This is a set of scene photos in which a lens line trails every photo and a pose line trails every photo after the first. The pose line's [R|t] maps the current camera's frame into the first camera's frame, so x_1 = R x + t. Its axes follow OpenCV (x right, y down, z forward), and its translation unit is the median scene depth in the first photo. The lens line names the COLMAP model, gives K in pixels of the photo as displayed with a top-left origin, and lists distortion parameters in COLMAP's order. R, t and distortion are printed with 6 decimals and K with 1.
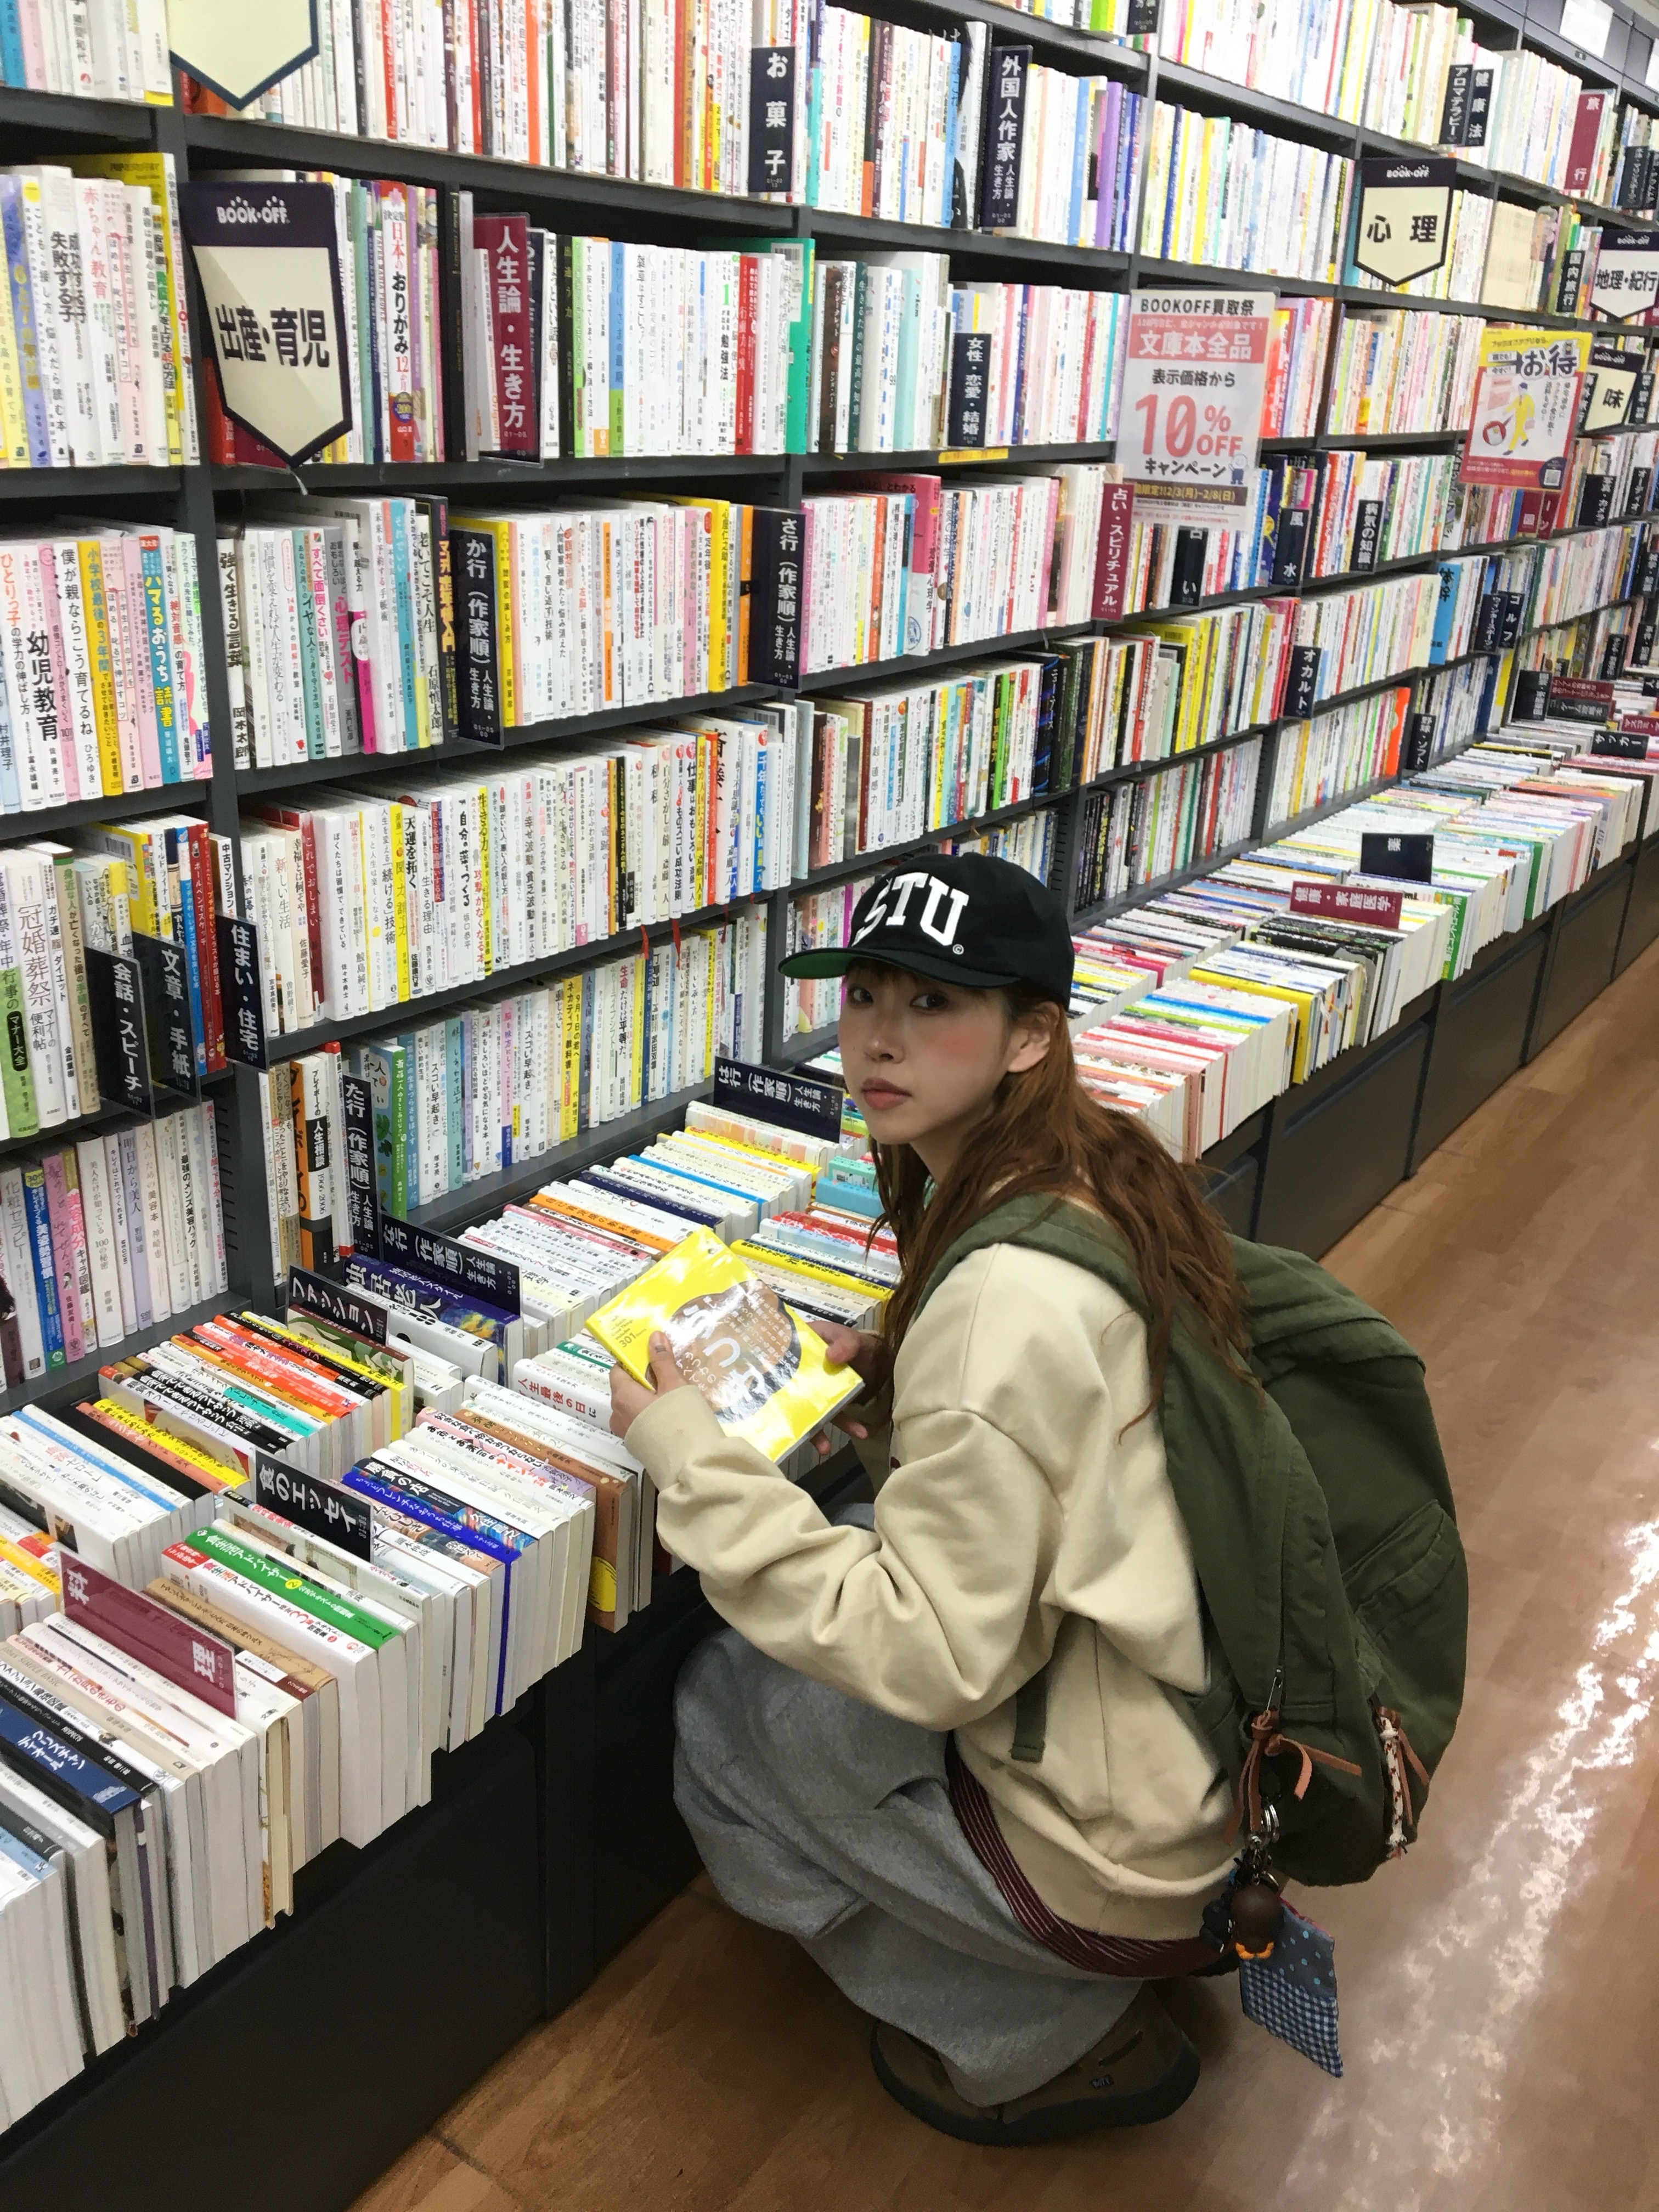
lens RADIAL K [[1887.4, 0, 829.5], [0, 1887.4, 1106.0], [0, 0, 1]] dist [0.054247, -0.086445]
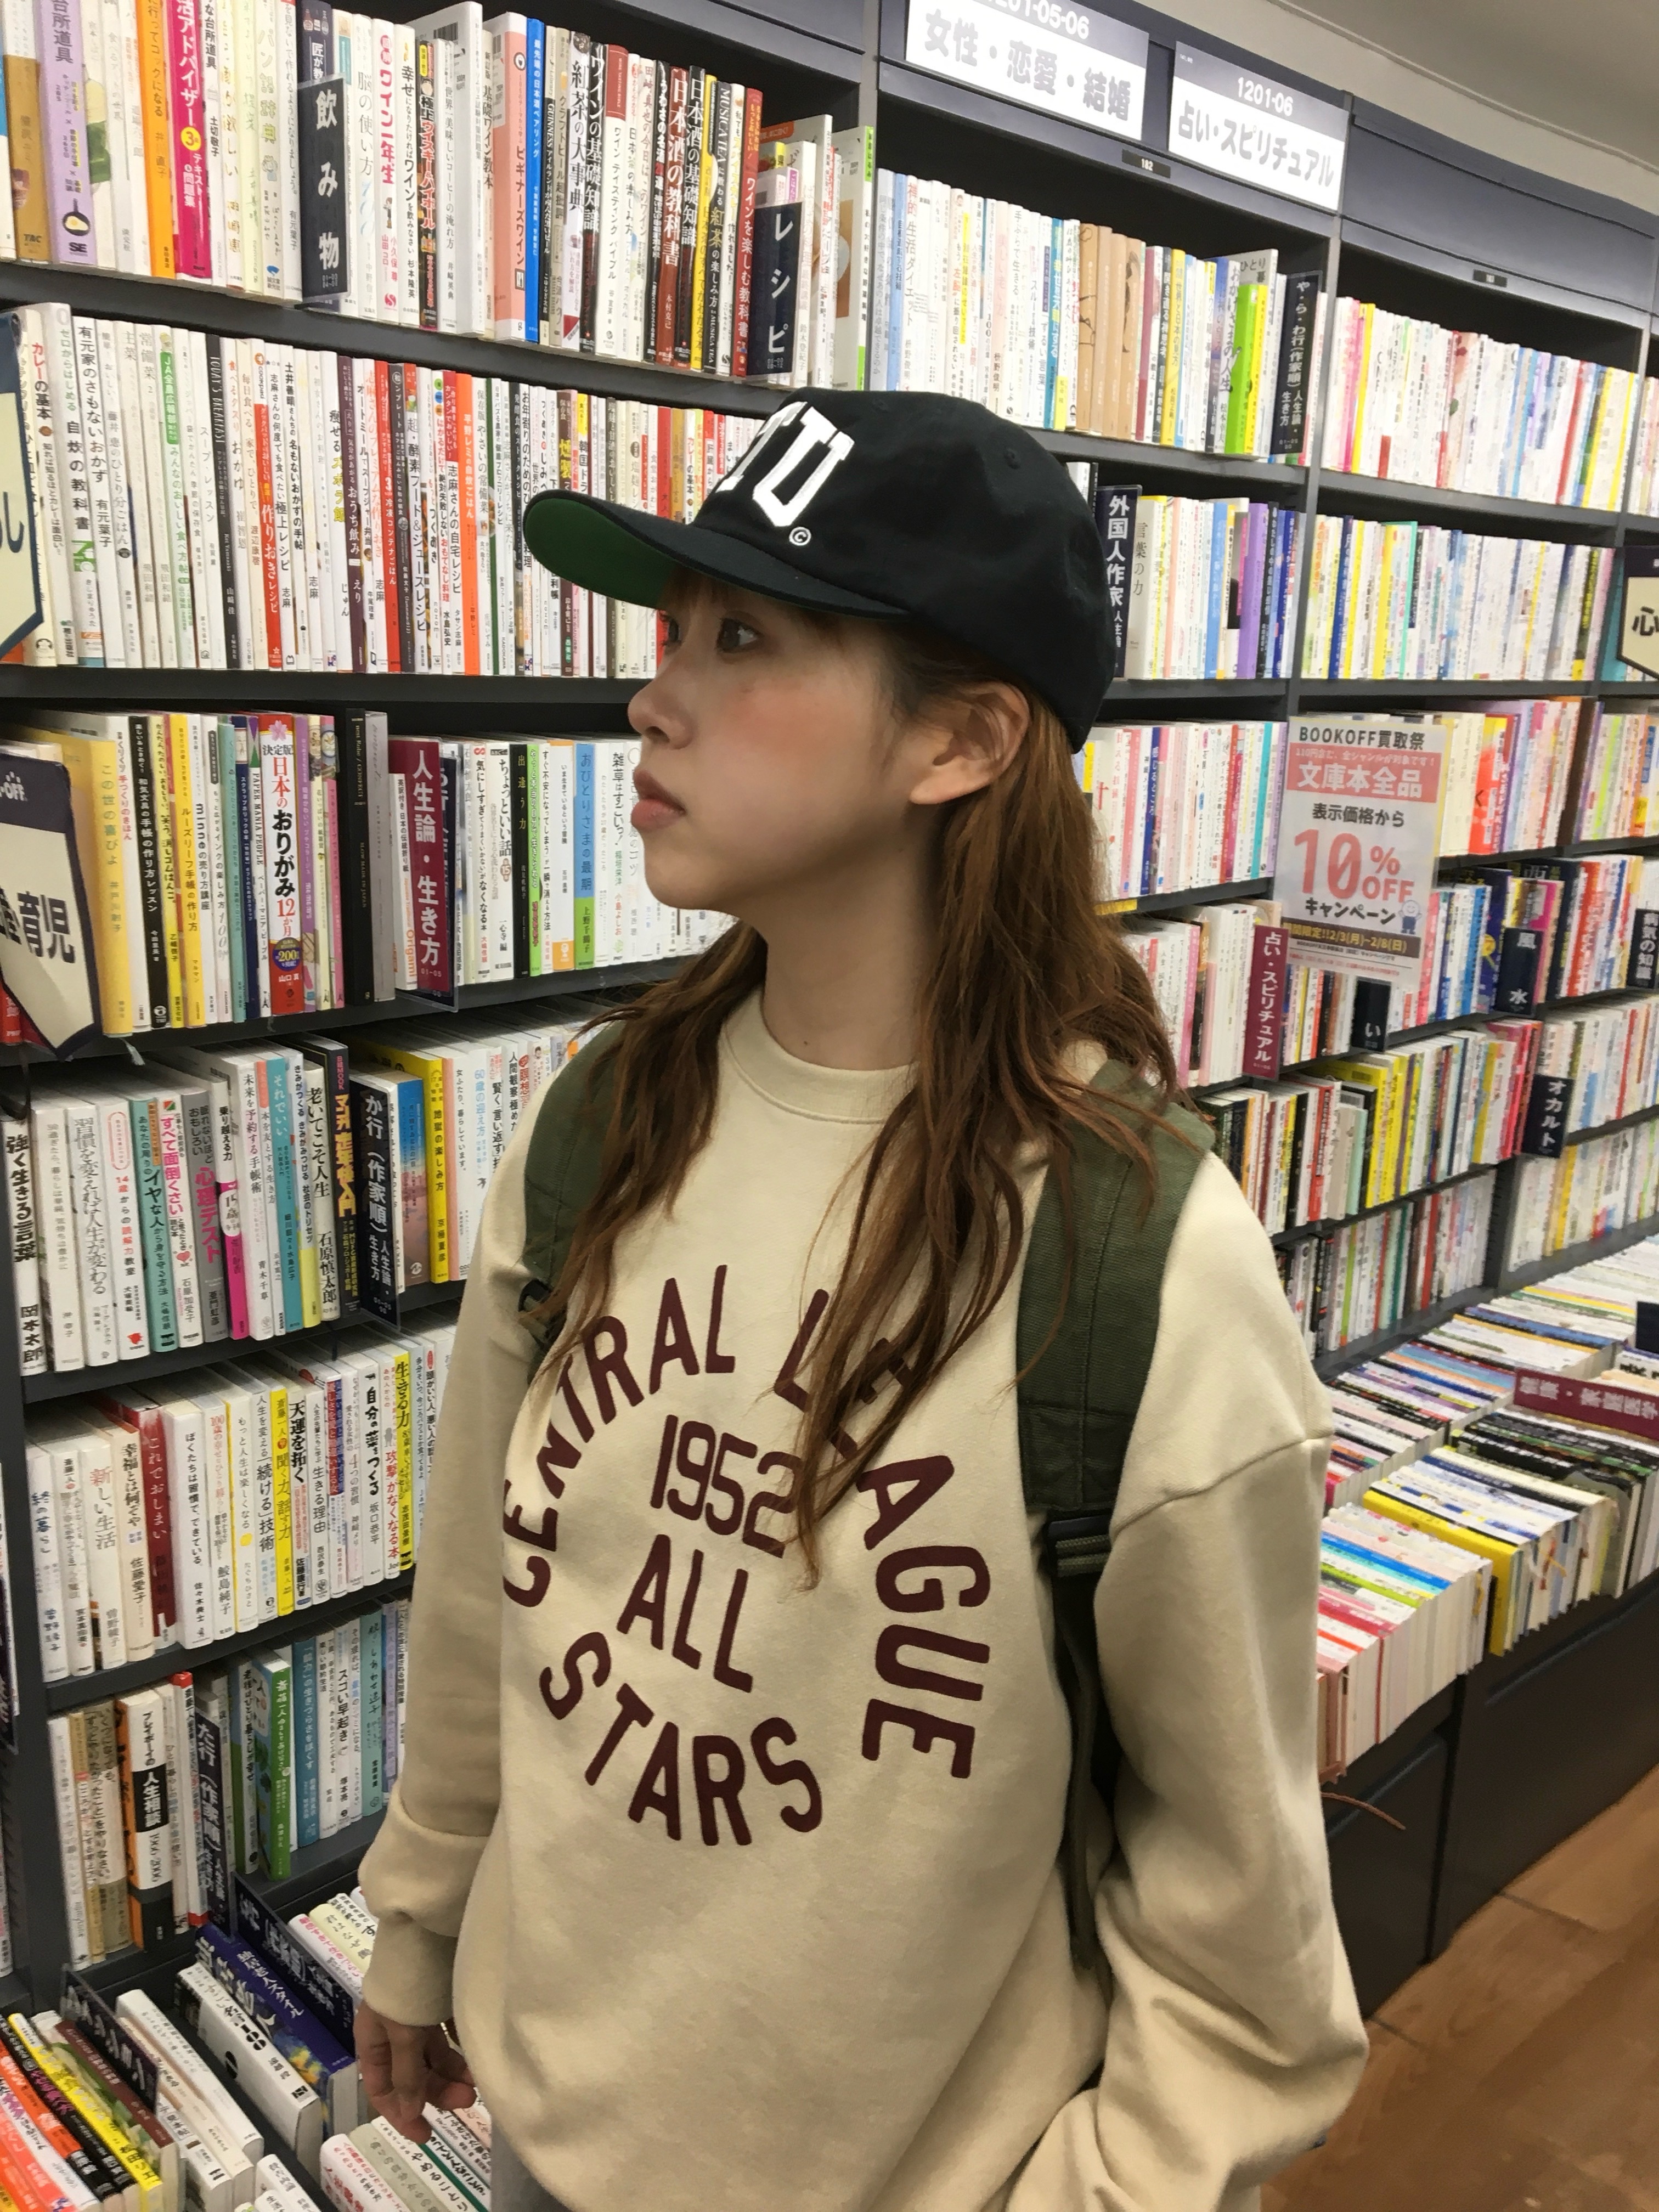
lens RADIAL K [[1854.5, 0, 829.5], [0, 1854.5, 1106.0], [0, 0, 1]] dist [0.184008, -0.459531]
pose [[0.983976, 0.019702, -0.177208, 0.153200], [-0.044614, 0.989466, -0.137720, -0.171548], [0.172628, 0.143419, 0.974490, 0.194590]]
